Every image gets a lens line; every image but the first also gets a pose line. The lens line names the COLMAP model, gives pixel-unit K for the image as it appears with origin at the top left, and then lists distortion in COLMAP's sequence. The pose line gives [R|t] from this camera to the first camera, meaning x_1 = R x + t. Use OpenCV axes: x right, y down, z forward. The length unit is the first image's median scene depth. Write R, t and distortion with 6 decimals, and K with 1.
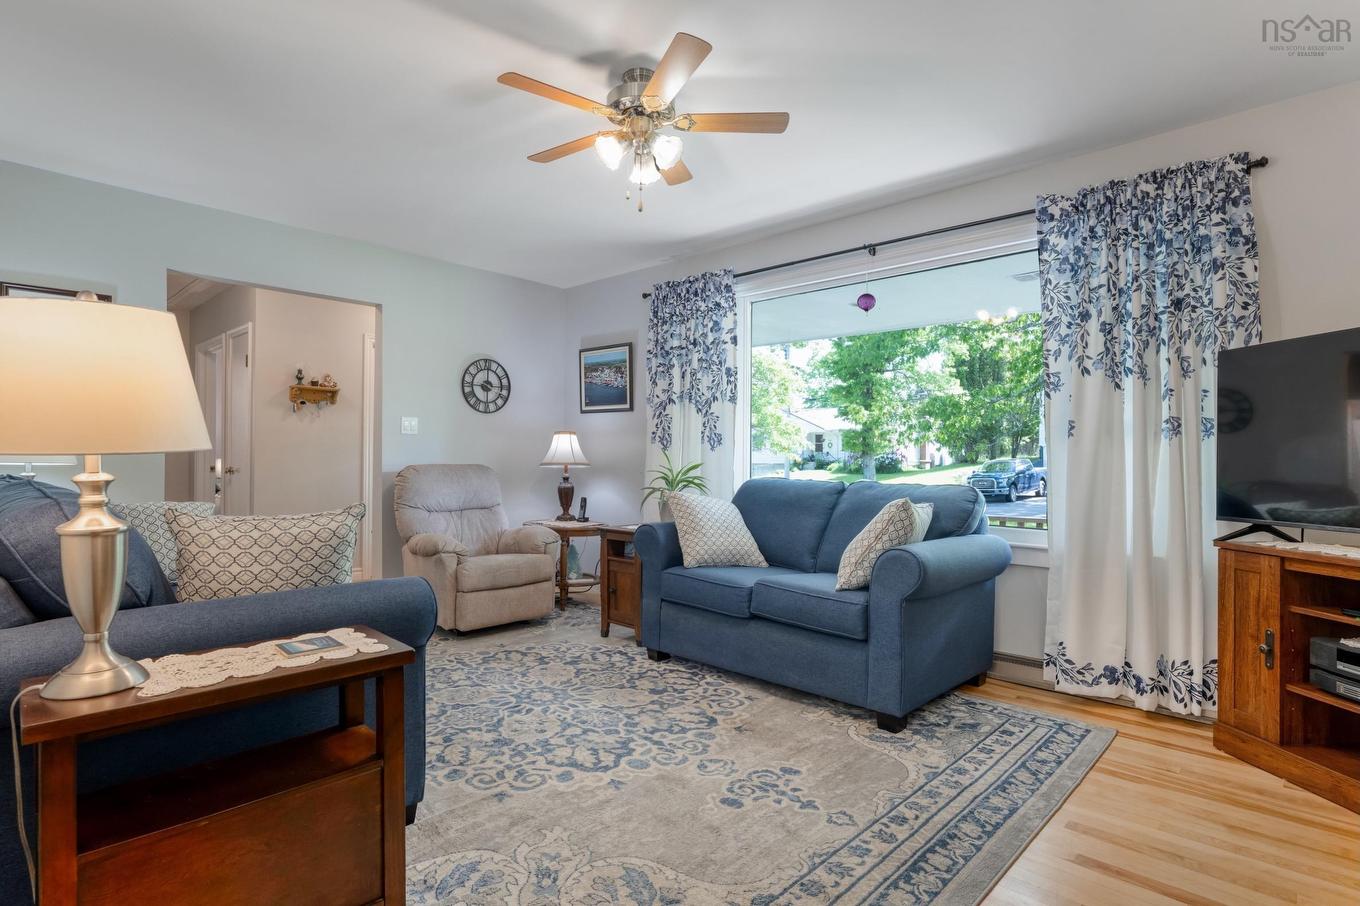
lens RADIAL K [[692.9, 0, 691.9], [0, 692.9, 463.5], [0, 0, 1]] dist [-0.001988, 0.003186]
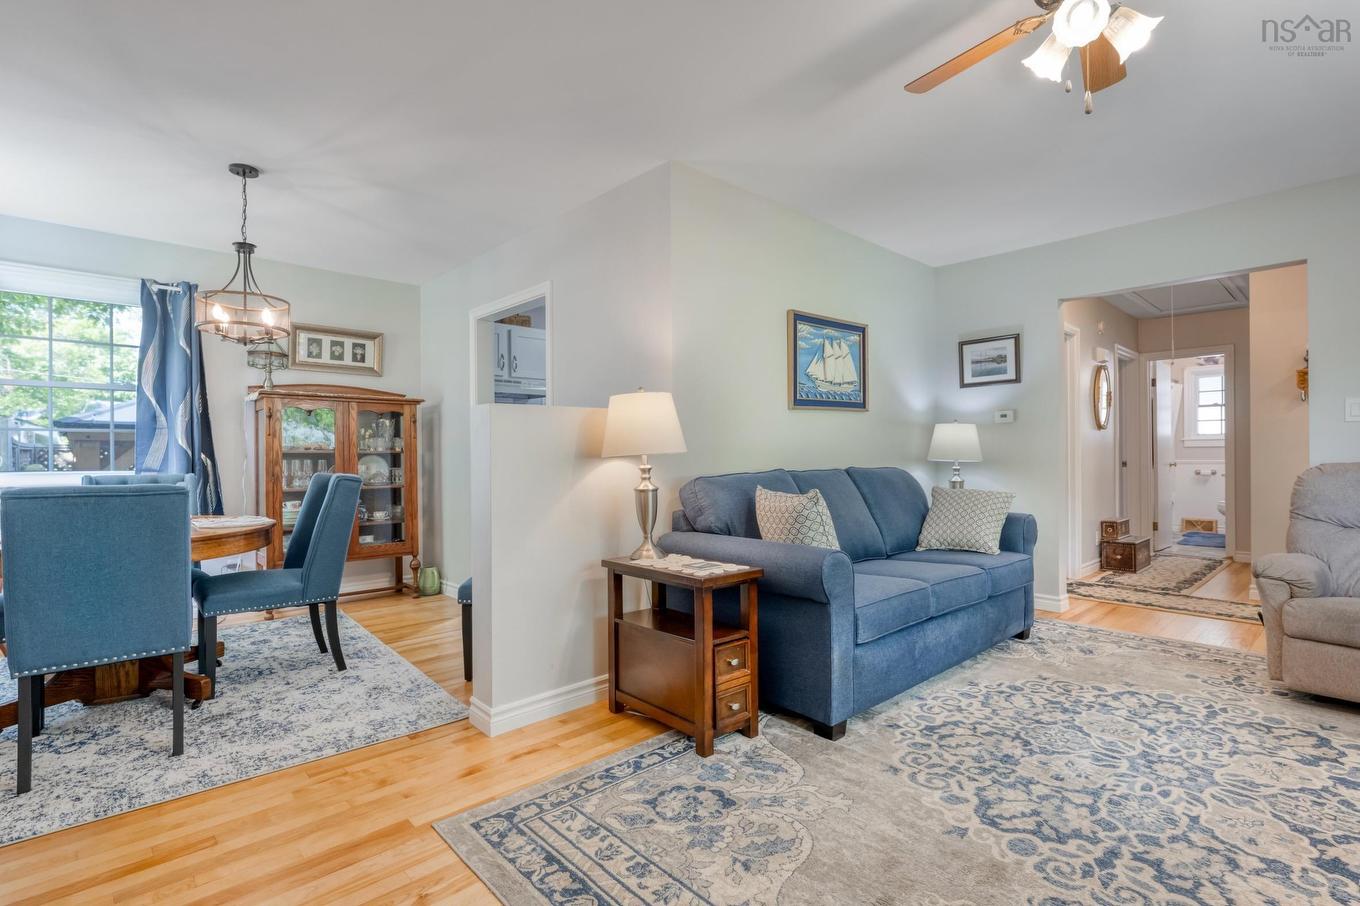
lens RADIAL K [[658.9, 0, 679.6], [0, 658.9, 461.6], [0, 0, 1]] dist [0.004184, -0.000823]
pose [[-0.074292, 0.003737, -0.997230, 0.476619], [-0.001107, 0.999992, 0.003830, -0.002003], [0.997236, 0.001389, -0.074288, 0.460549]]
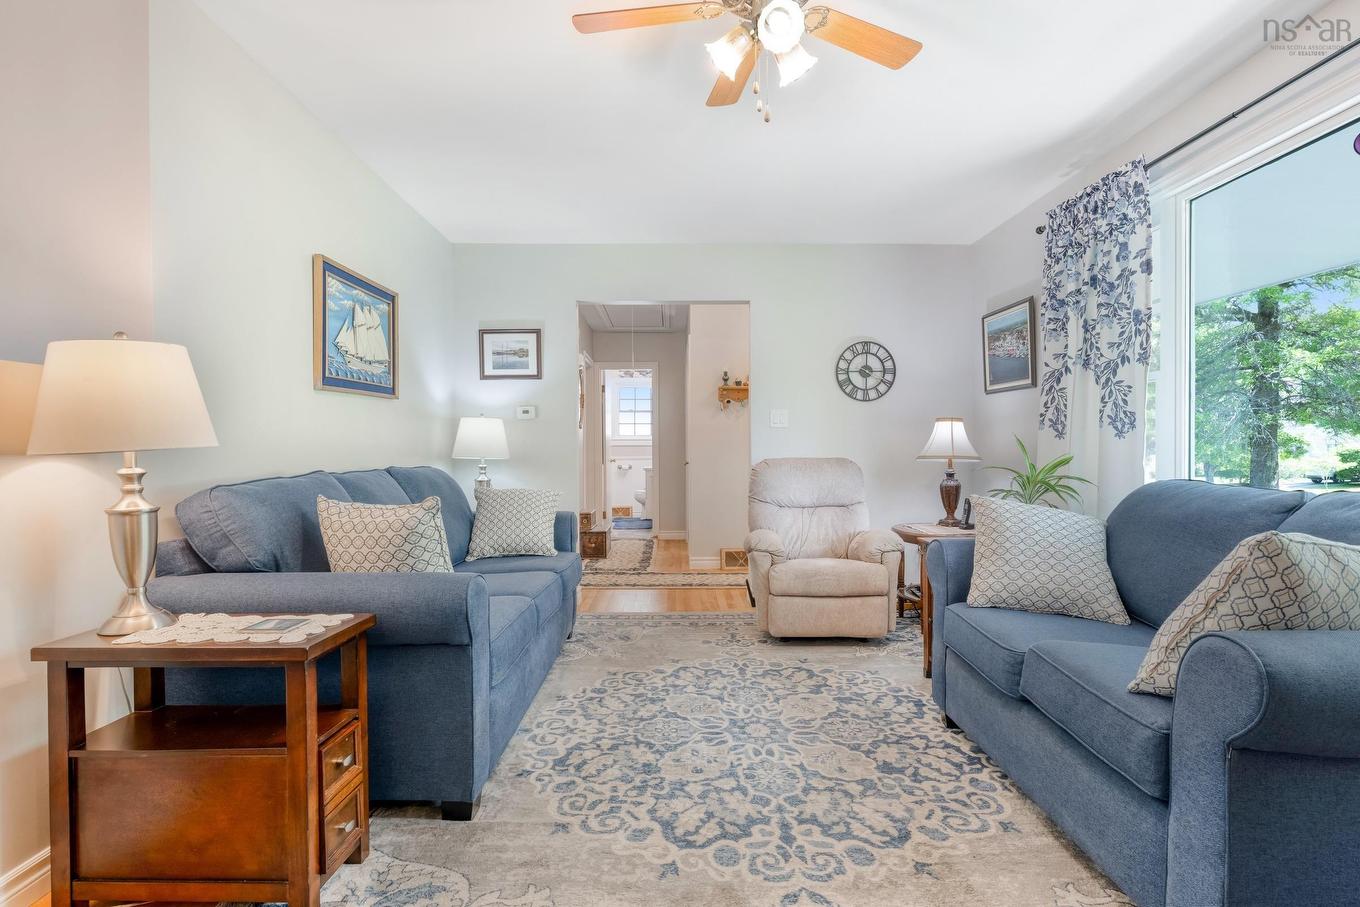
lens RADIAL K [[692.9, 0, 685.0], [0, 692.9, 460.2], [0, 0, 1]] dist [-0.001988, 0.003186]
pose [[0.688234, 0.002143, -0.725485, 0.302061], [0.002840, 0.999980, 0.005648, -0.001926], [0.725483, -0.005947, 0.688214, 0.308788]]
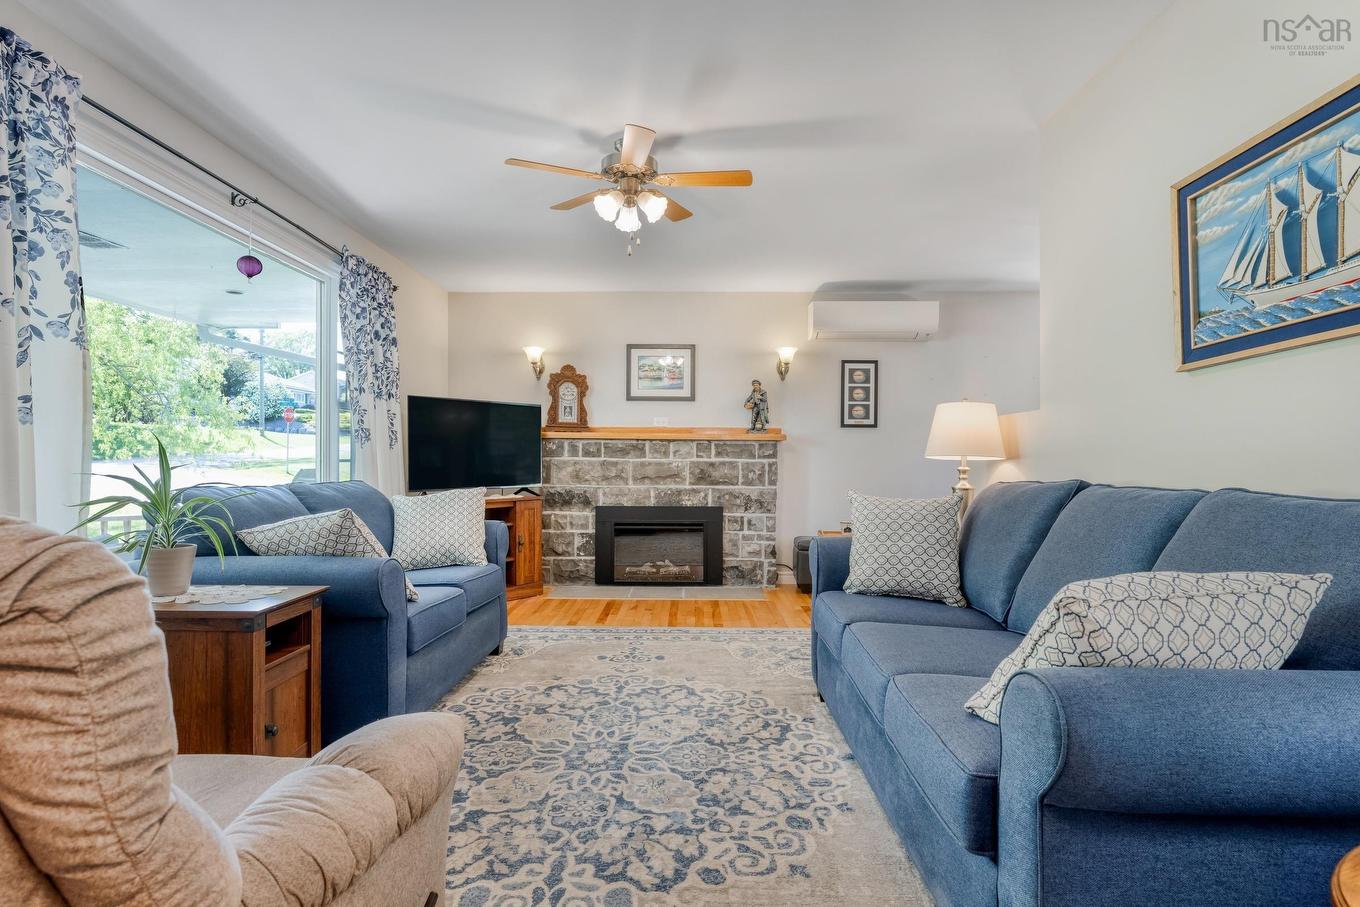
lens RADIAL K [[692.9, 0, 661.0], [0, 692.9, 465.4], [0, 0, 1]] dist [-0.001988, 0.003186]
pose [[-0.642389, -0.014076, 0.766249, -0.773505], [-0.001117, 0.999847, 0.017430, -0.013310], [-0.766378, 0.010341, -0.642307, 1.288183]]
